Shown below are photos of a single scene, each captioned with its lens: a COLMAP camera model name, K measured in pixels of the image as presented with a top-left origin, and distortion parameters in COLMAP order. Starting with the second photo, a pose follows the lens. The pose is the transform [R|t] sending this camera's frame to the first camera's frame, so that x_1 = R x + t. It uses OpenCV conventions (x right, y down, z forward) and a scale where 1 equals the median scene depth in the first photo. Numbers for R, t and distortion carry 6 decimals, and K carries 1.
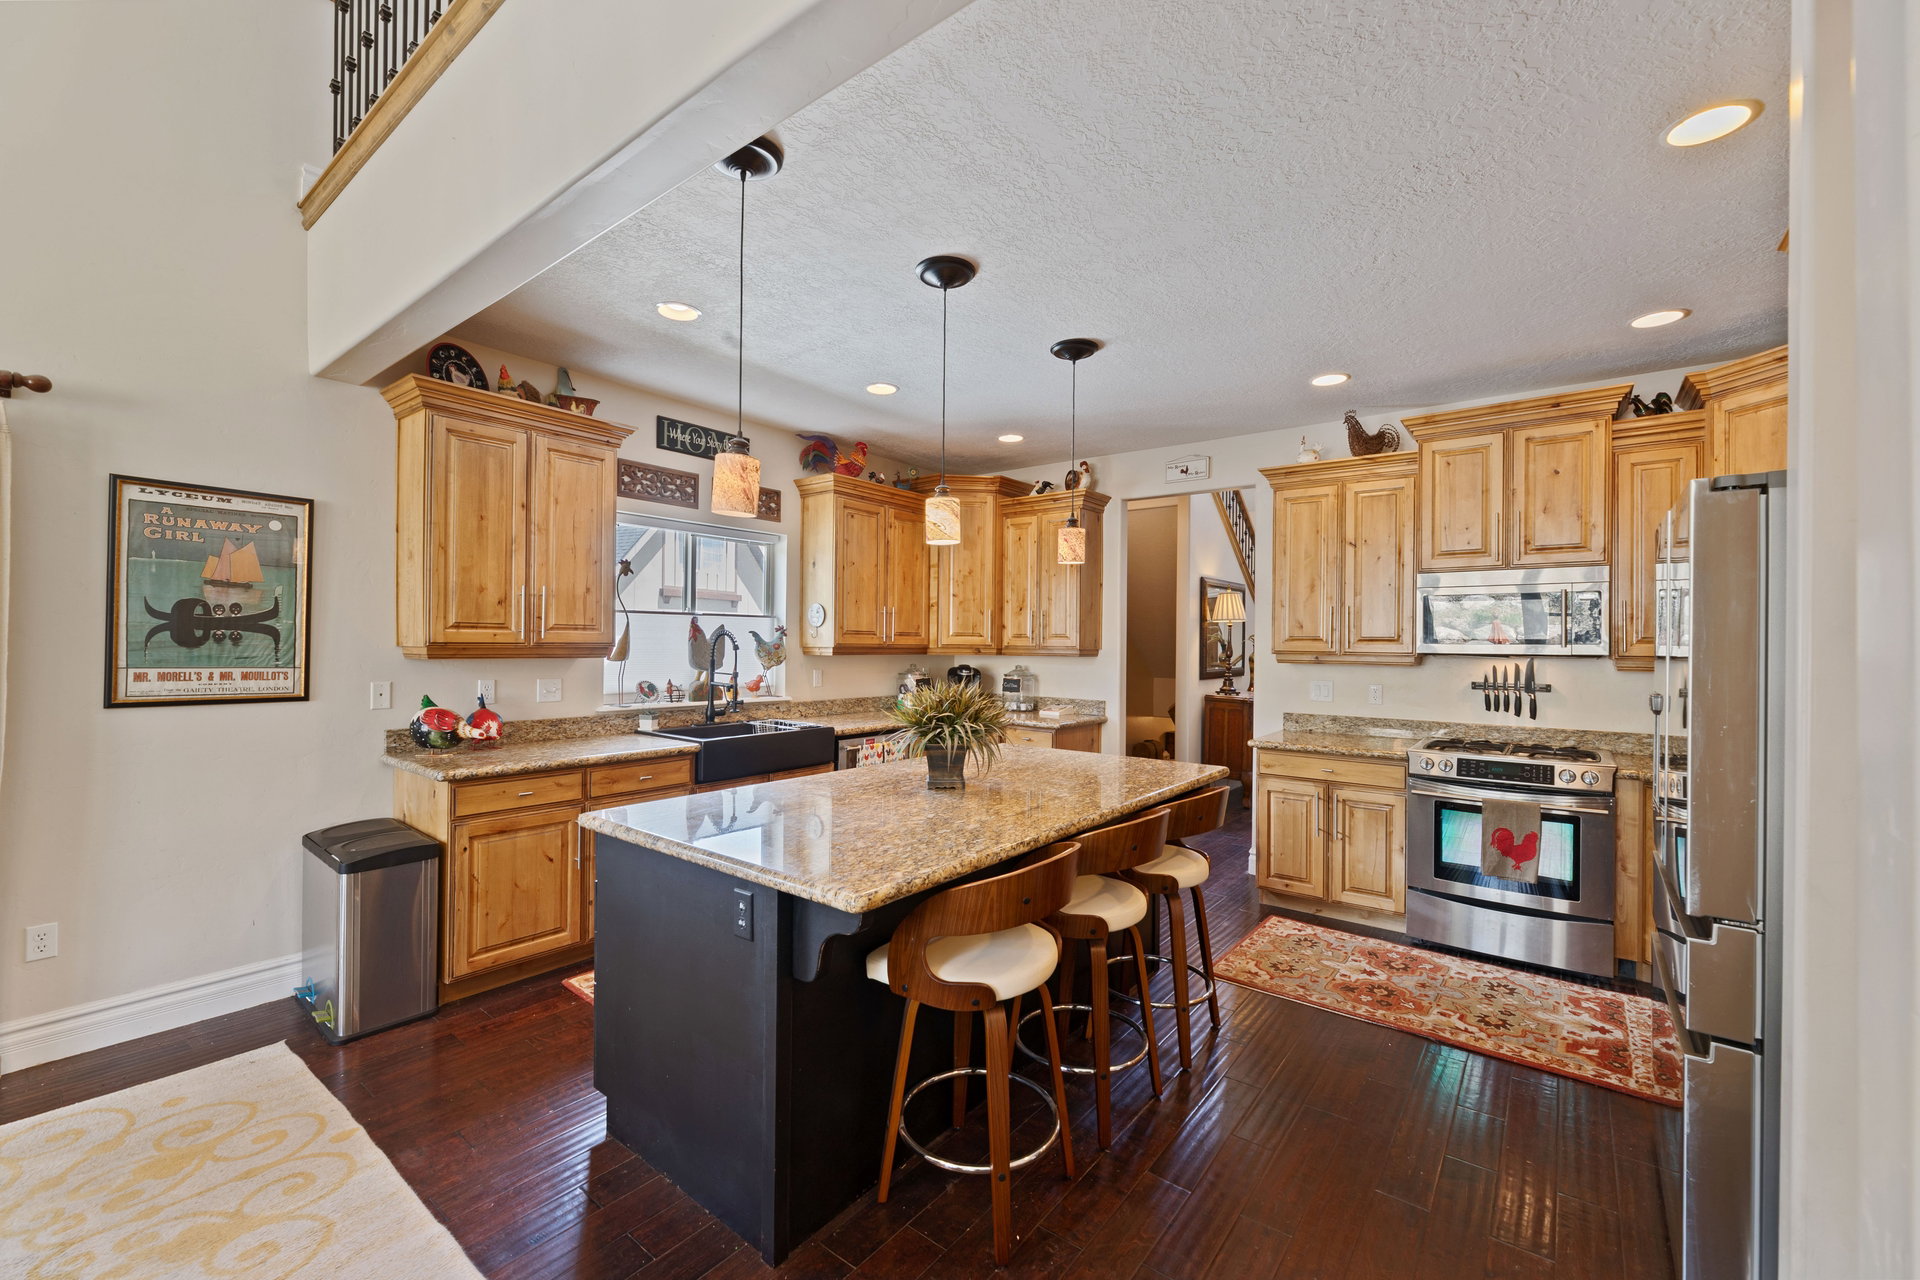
lens RADIAL K [[782.7, 0, 954.9], [0, 782.7, 643.7], [0, 0, 1]] dist [-0.003303, 0.000672]
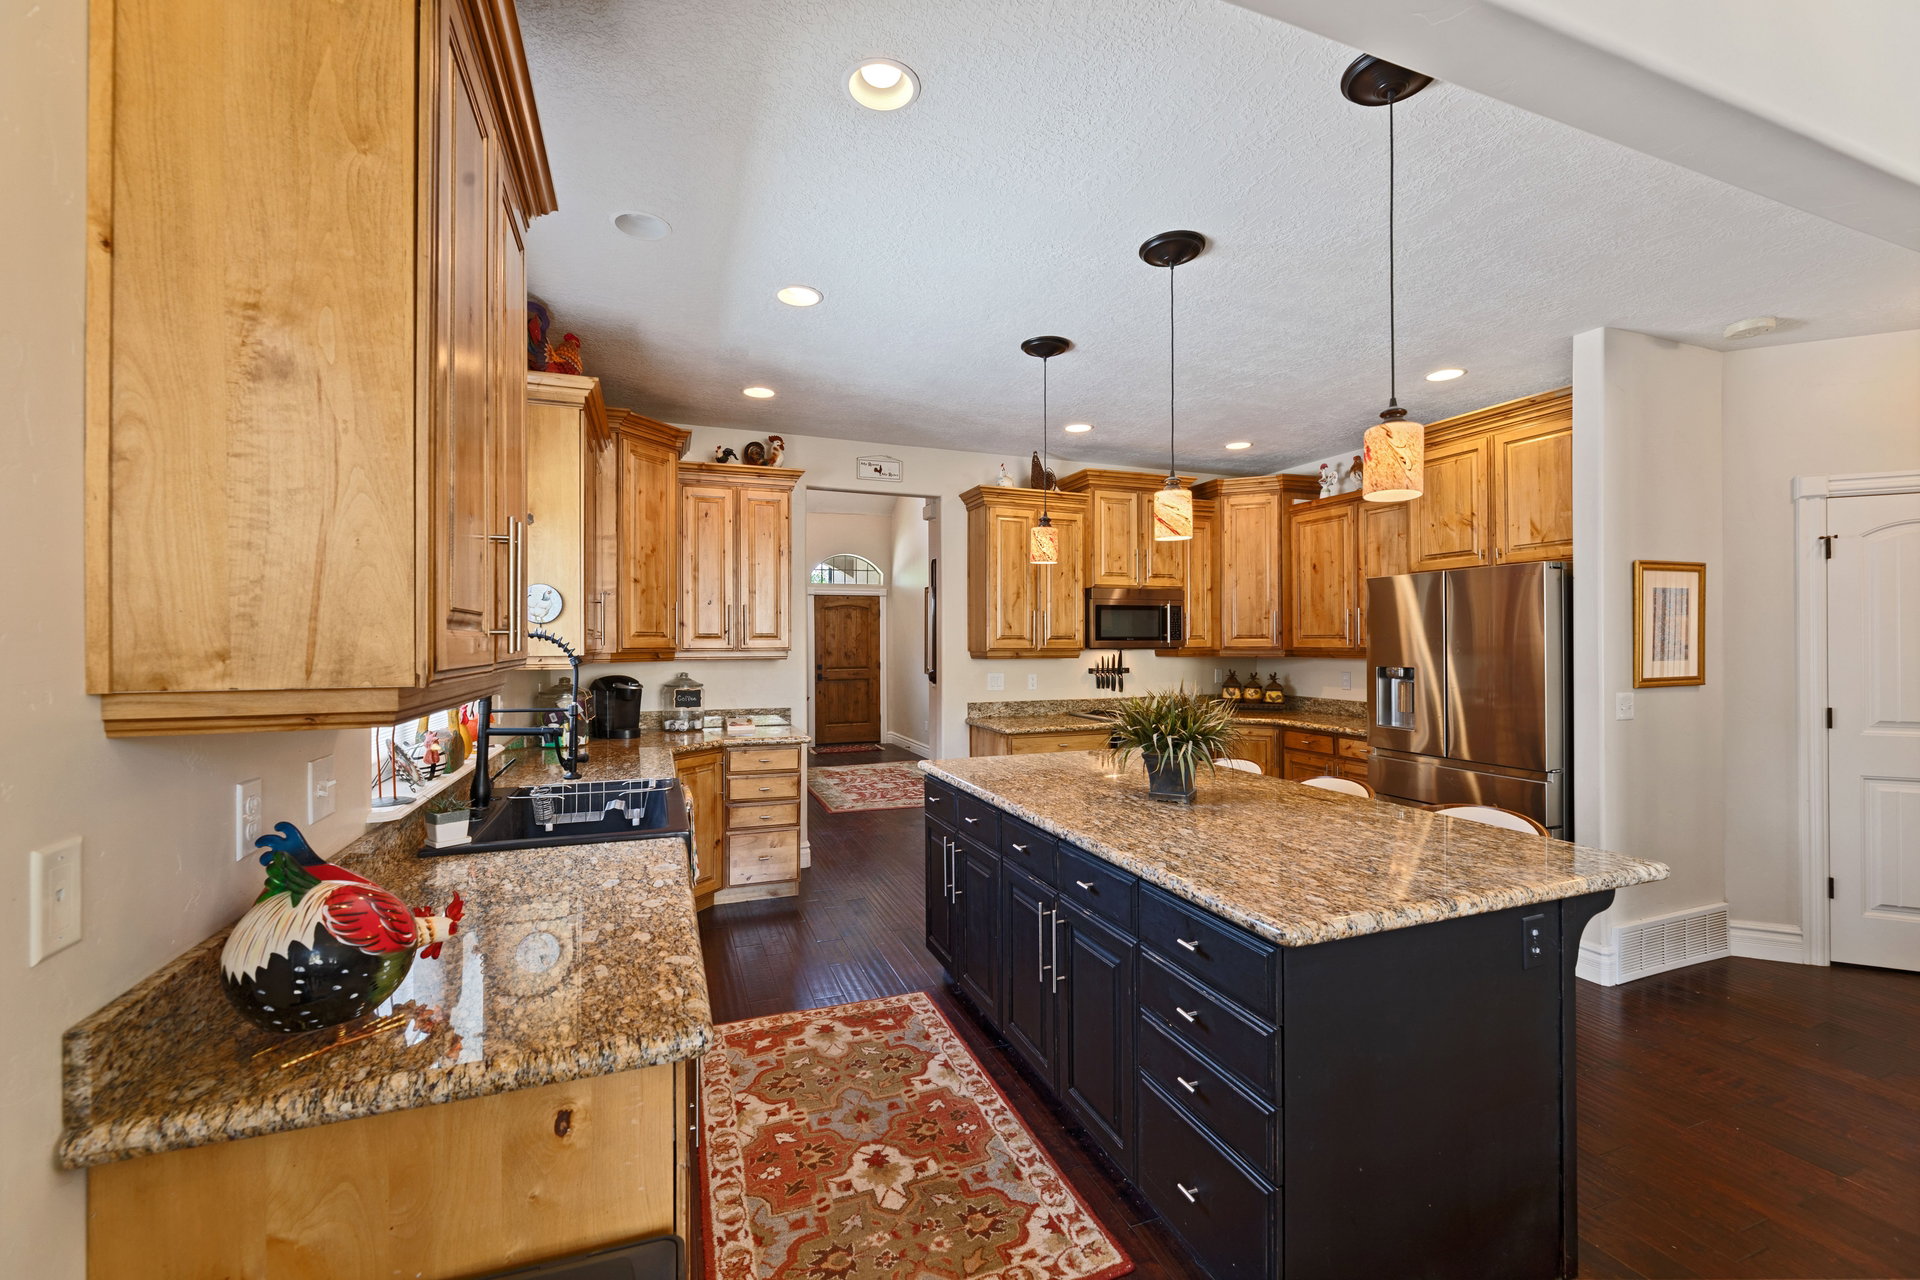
lens RADIAL K [[782.7, 0, 955.5], [0, 782.7, 639.0], [0, 0, 1]] dist [-0.003303, 0.000672]
pose [[0.510547, -0.008602, 0.859807, -0.603057], [0.008902, 0.999949, 0.004719, -0.010214], [-0.859804, 0.005244, 0.510597, 0.473987]]
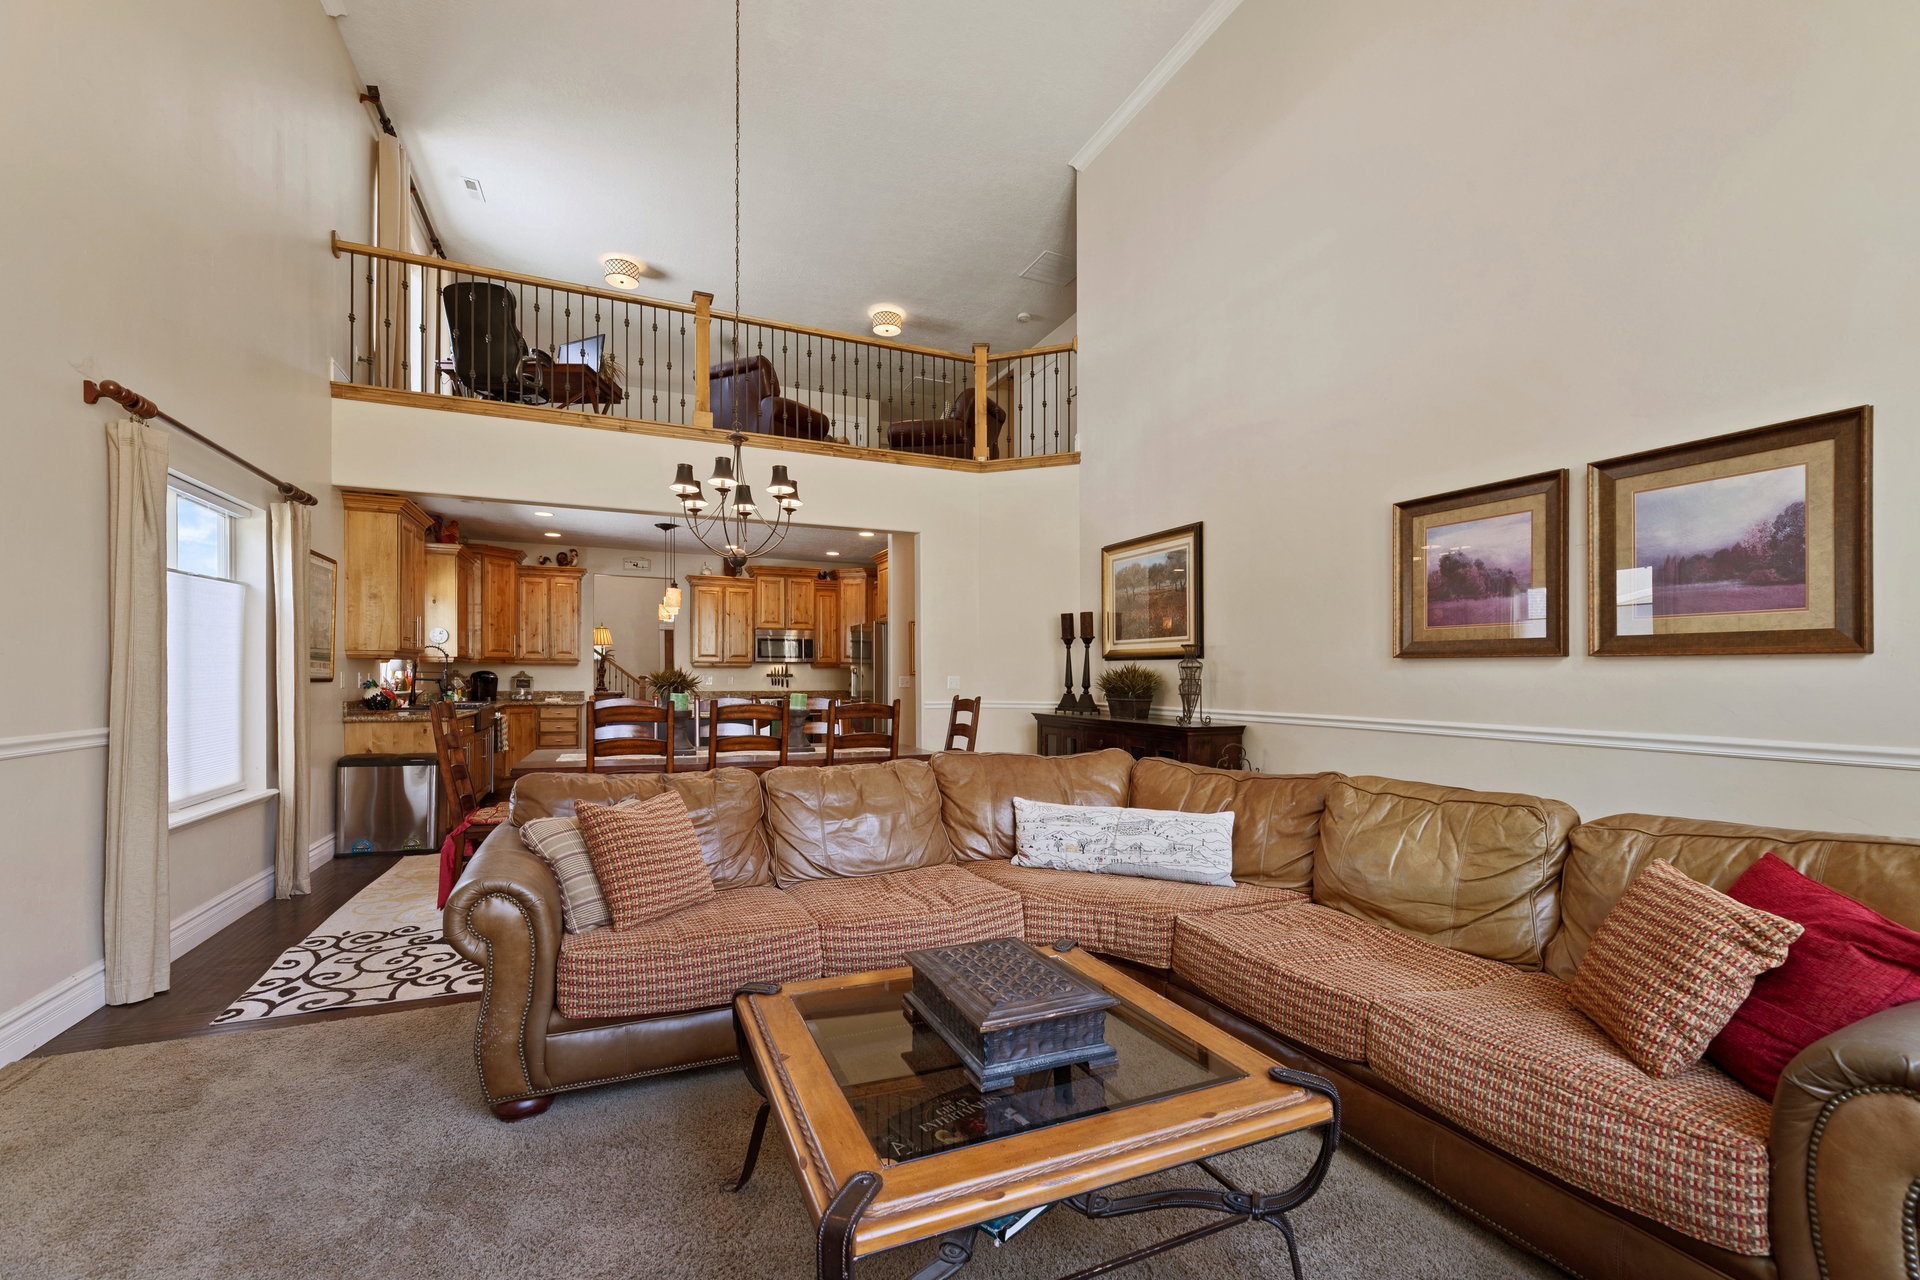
lens RADIAL K [[782.7, 0, 963.8], [0, 782.7, 676.6], [0, 0, 1]] dist [-0.003303, 0.000672]
pose [[0.458657, -0.010045, 0.888556, -1.181898], [0.003176, 0.999948, 0.009664, 0.034595], [-0.888607, -0.001610, 0.458666, -0.649704]]
